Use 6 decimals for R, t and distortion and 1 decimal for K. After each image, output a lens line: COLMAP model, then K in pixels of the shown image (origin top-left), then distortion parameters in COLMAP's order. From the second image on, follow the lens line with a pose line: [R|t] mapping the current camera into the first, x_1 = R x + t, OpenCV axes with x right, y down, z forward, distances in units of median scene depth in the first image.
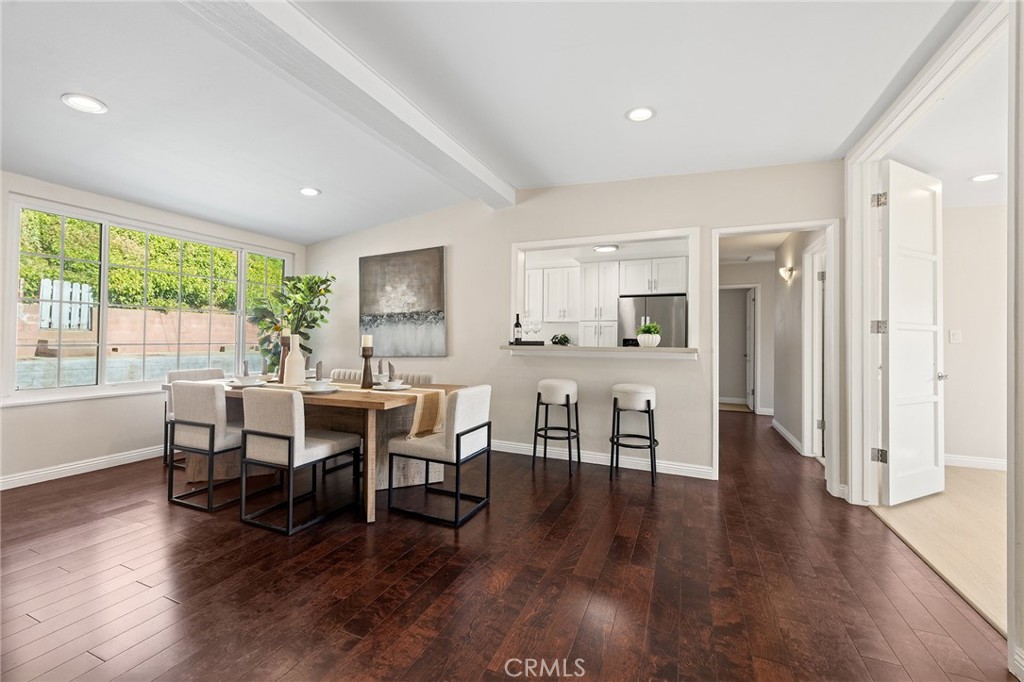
lens RADIAL K [[407.3, 0, 509.4], [0, 407.3, 327.7], [0, 0, 1]] dist [0.007070, -0.001824]
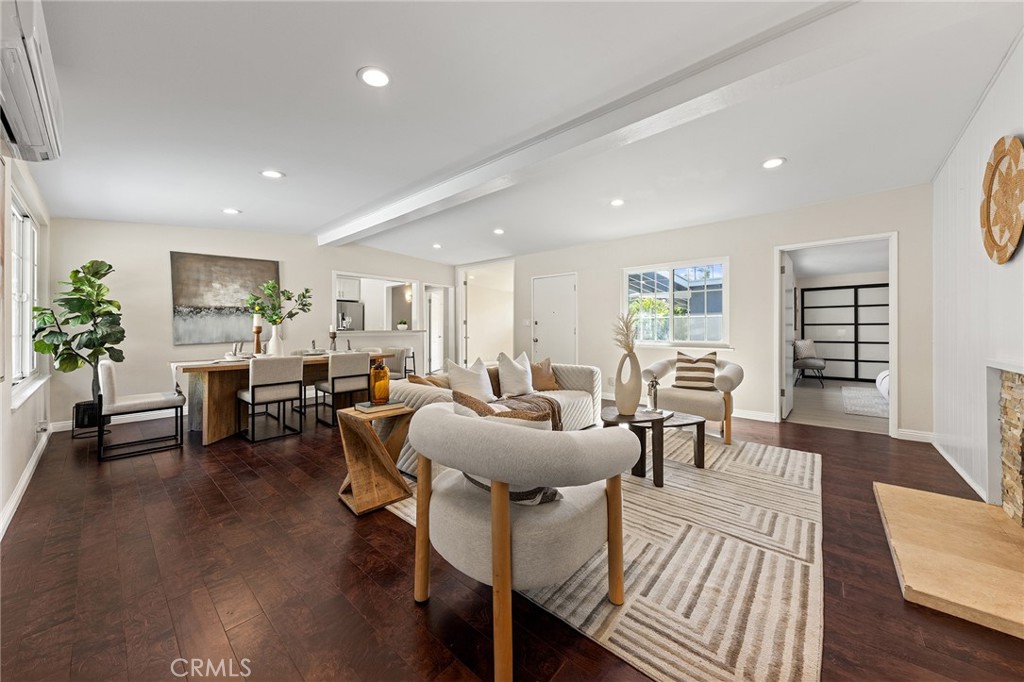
lens RADIAL K [[357.0, 0, 512.1], [0, 357.0, 329.9], [0, 0, 1]] dist [0.007831, -0.000890]
pose [[0.298788, -0.016209, 0.954182, -1.091873], [-0.021338, 0.999492, 0.023661, -0.010782], [-0.954081, -0.027430, 0.298291, -0.135234]]
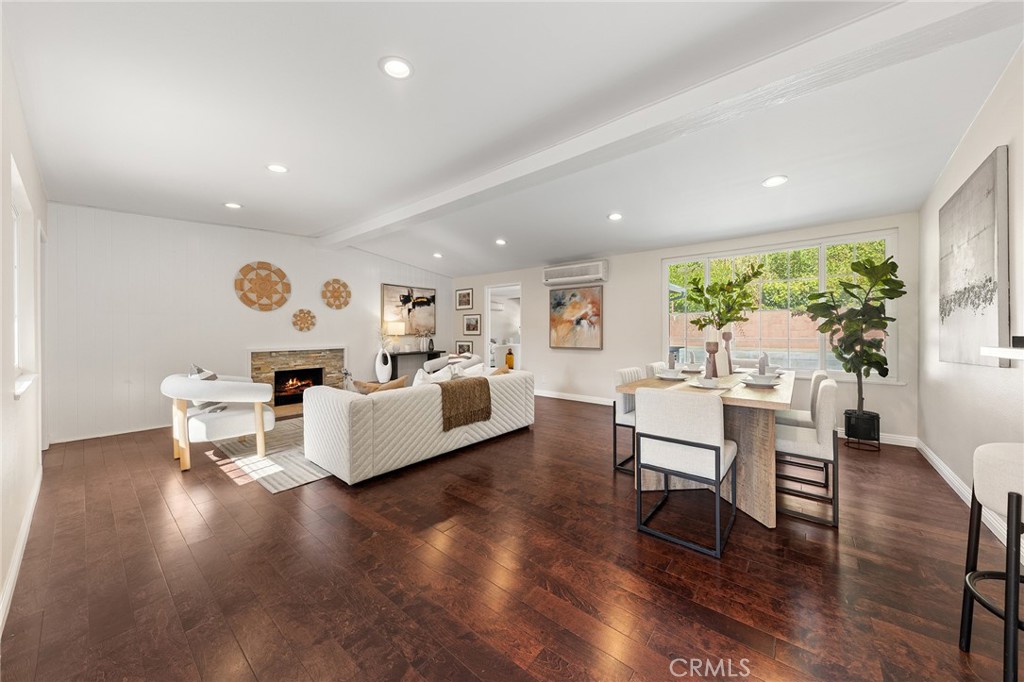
lens RADIAL K [[357.0, 0, 505.4], [0, 357.0, 332.7], [0, 0, 1]] dist [0.007831, -0.000890]
pose [[-0.271237, -0.010519, -0.962455, 0.421905], [0.026225, 0.999488, -0.018314, 0.019439], [0.962155, -0.030208, -0.270822, 0.526141]]
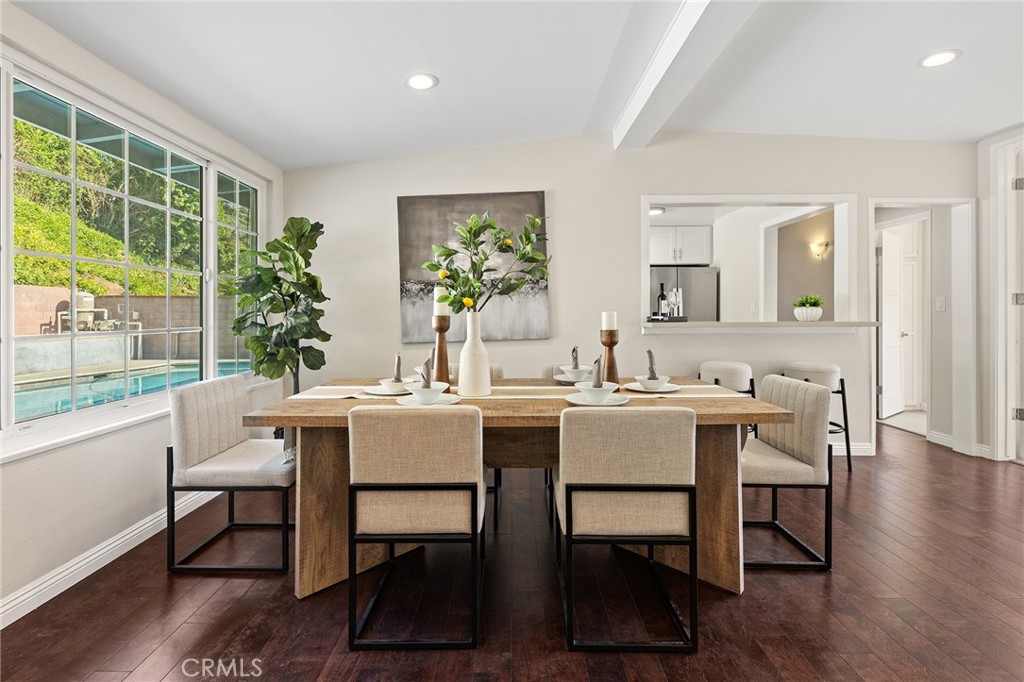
lens RADIAL K [[446.5, 0, 505.9], [0, 446.5, 313.4], [0, 0, 1]] dist [0.003771, -0.000421]
pose [[0.920646, -0.013043, 0.390180, -0.543042], [0.001550, 0.999556, 0.029757, -0.001072], [-0.390395, -0.026790, 0.920257, 0.271143]]
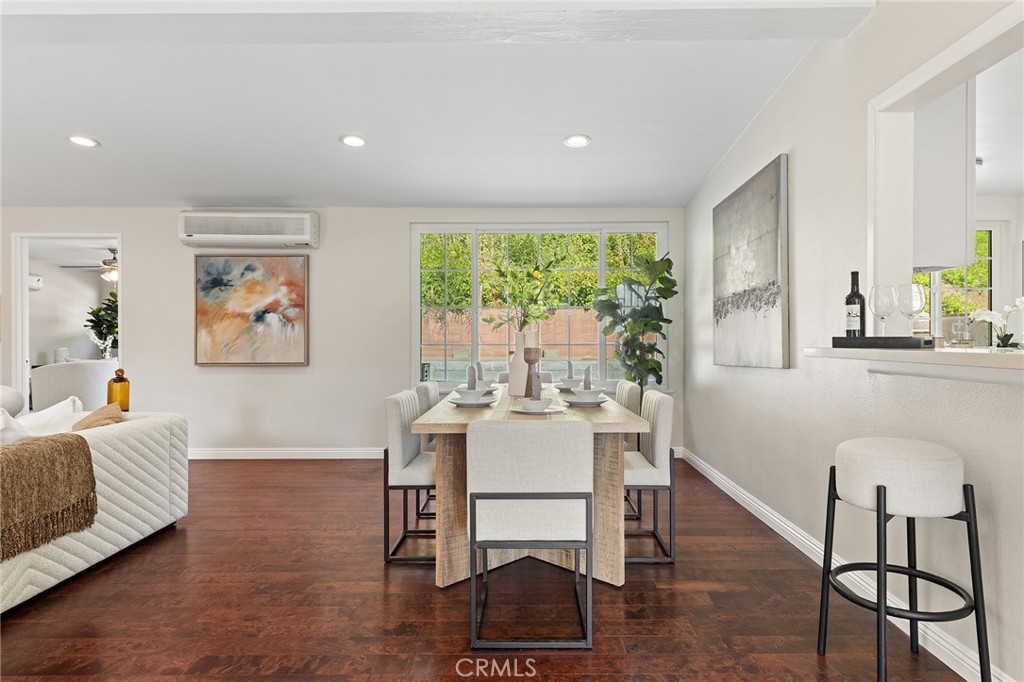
lens RADIAL K [[574.4, 0, 530.6], [0, 574.4, 339.1], [0, 0, 1]] dist [0.019520, -0.008251]
pose [[0.411507, -0.007685, -0.911374, 0.366937], [0.031750, 0.999478, 0.005908, 0.018261], [0.910853, -0.031367, 0.411537, 0.401683]]
